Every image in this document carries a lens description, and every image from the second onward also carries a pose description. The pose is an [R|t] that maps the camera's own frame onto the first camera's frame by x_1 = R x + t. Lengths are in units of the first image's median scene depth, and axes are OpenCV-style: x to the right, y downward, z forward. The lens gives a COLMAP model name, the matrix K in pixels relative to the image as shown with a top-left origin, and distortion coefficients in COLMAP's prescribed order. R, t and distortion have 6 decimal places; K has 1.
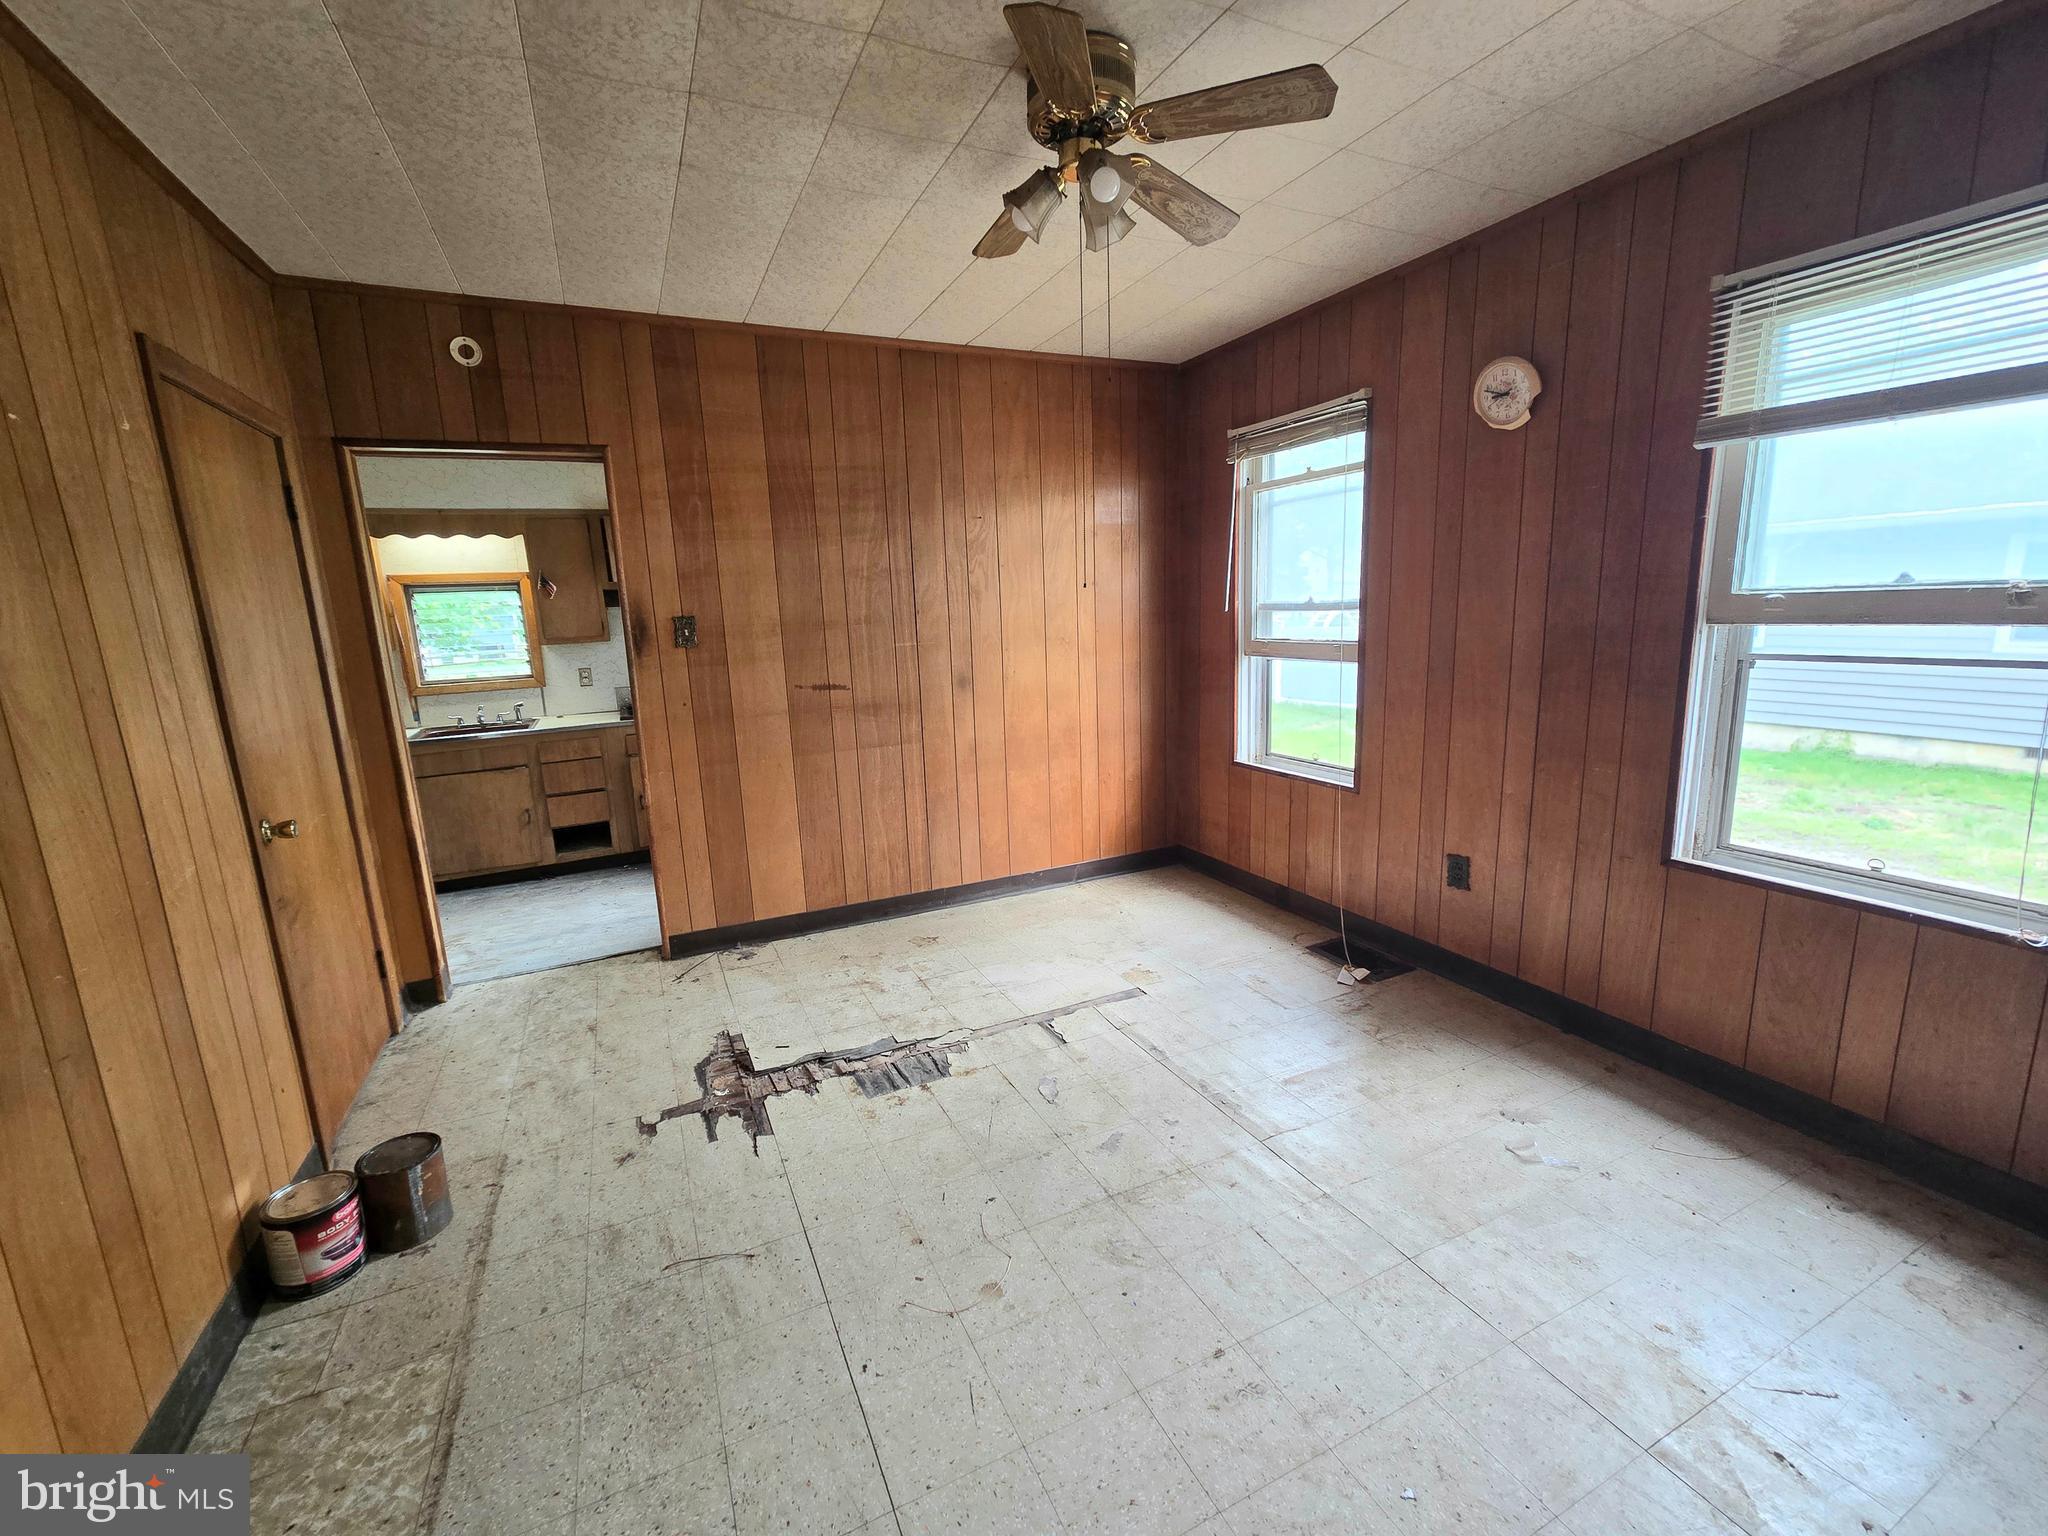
lens RADIAL K [[839.7, 0, 1001.9], [0, 839.7, 769.0], [0, 0, 1]] dist [-0.000669, -0.000364]
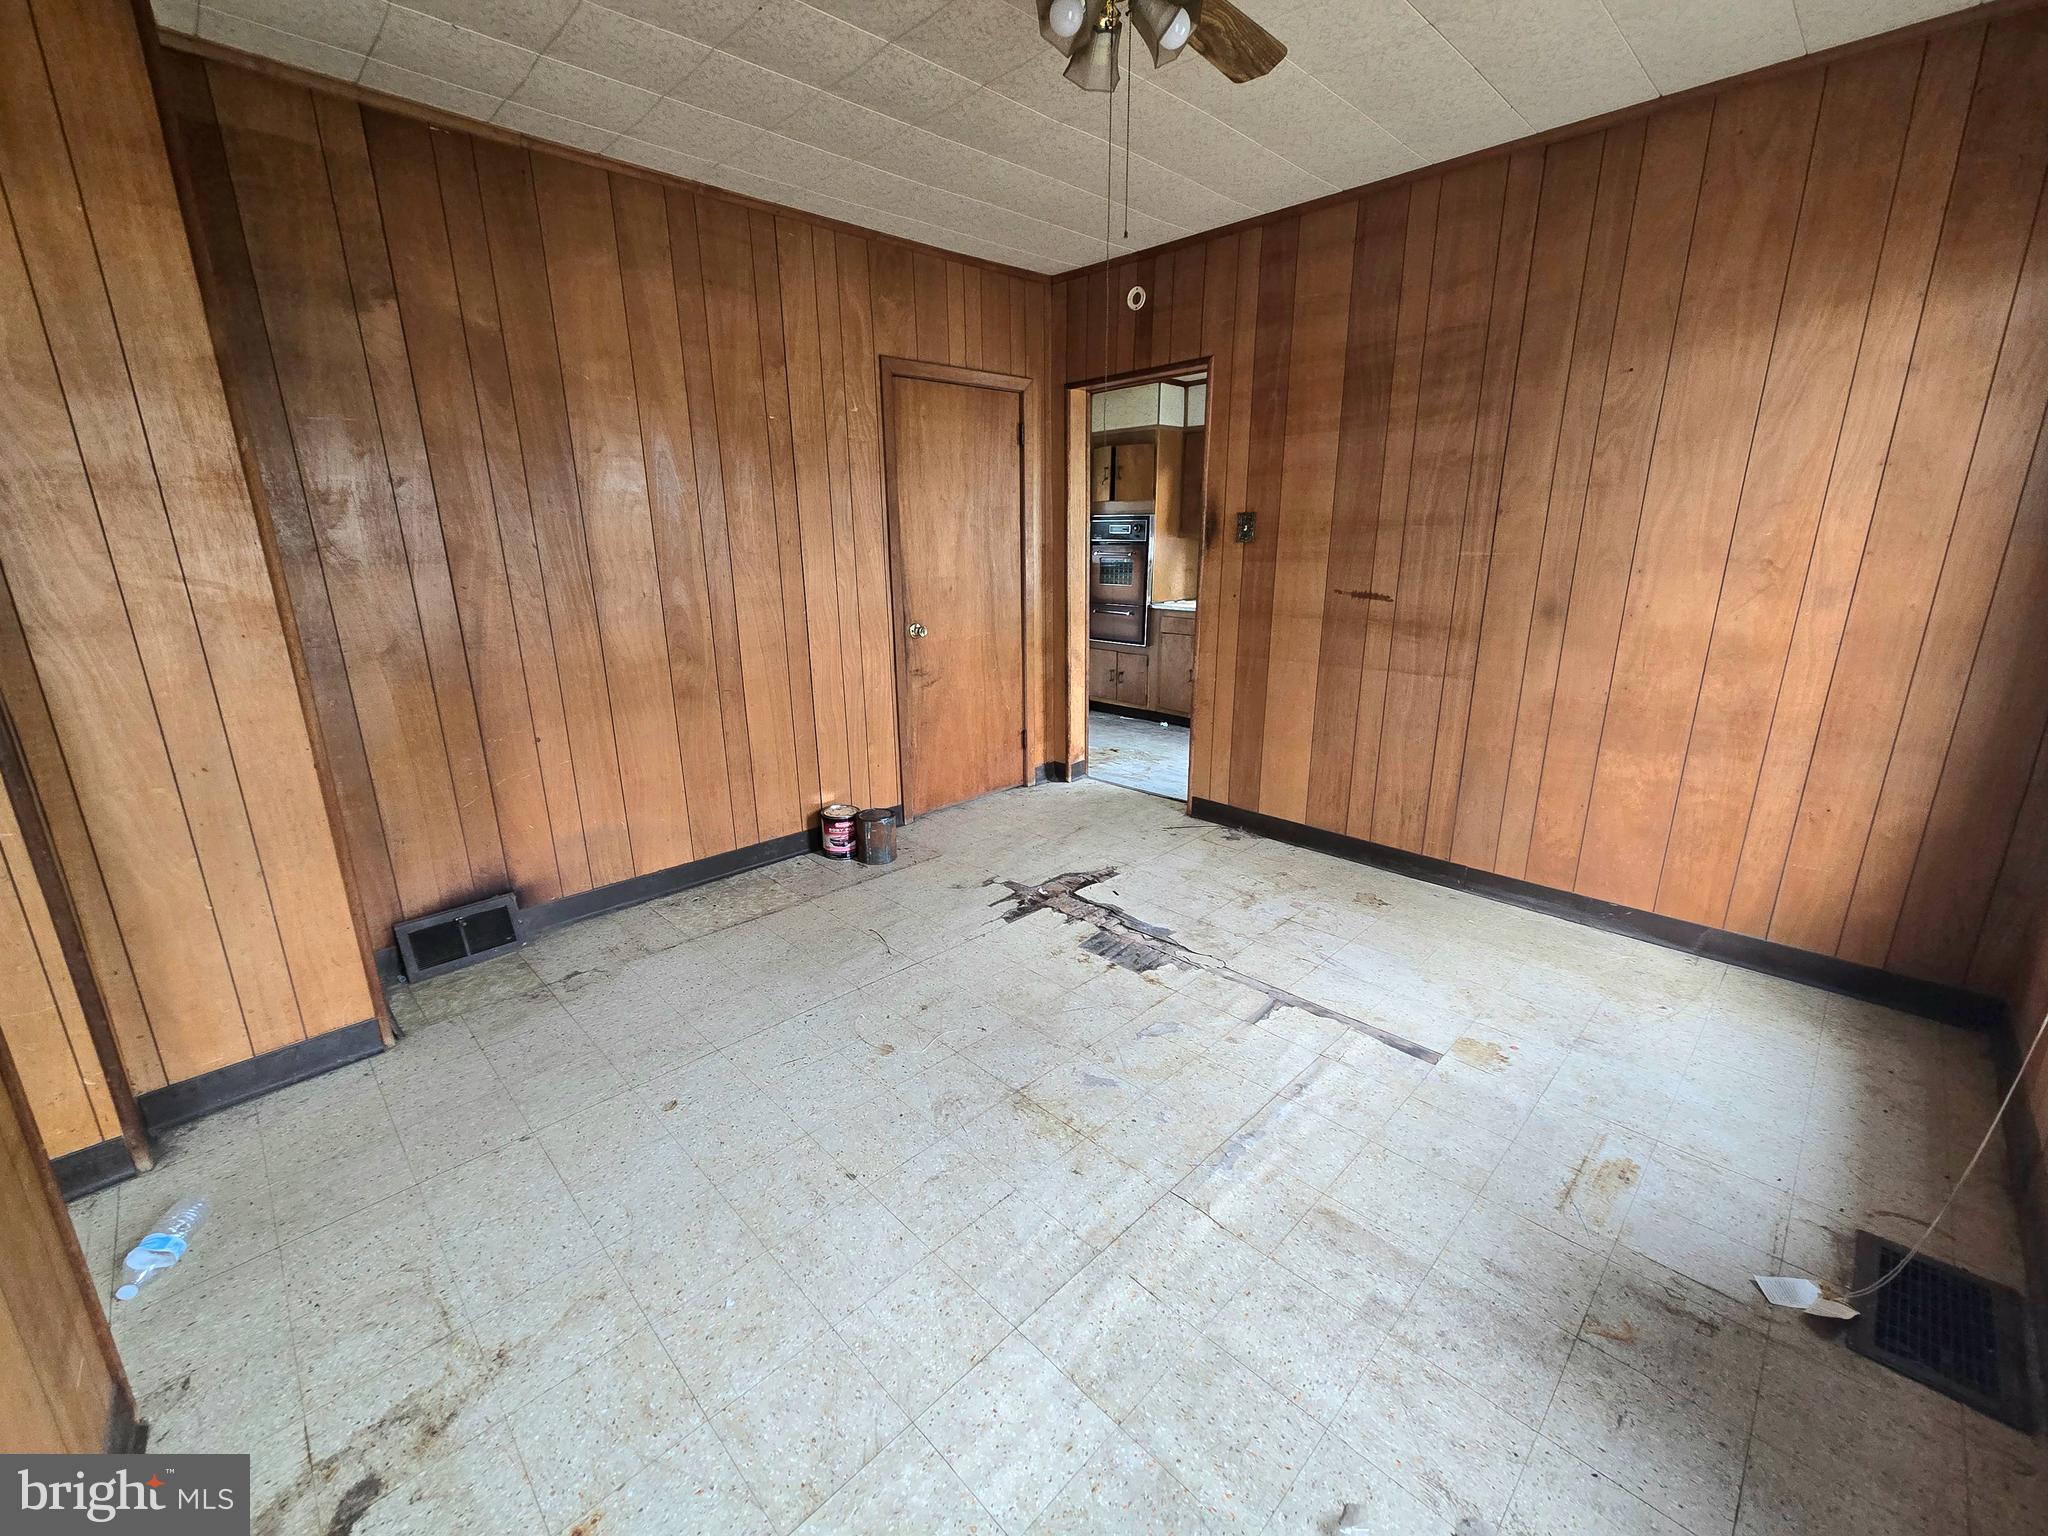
lens RADIAL K [[839.7, 0, 1001.9], [0, 839.7, 769.0], [0, 0, 1]] dist [-0.000669, -0.000364]
pose [[0.326824, 0.290991, -0.899172, 0.554263], [-0.180407, 0.953133, 0.242881, -0.070953], [0.927706, 0.082838, 0.364004, 0.335421]]
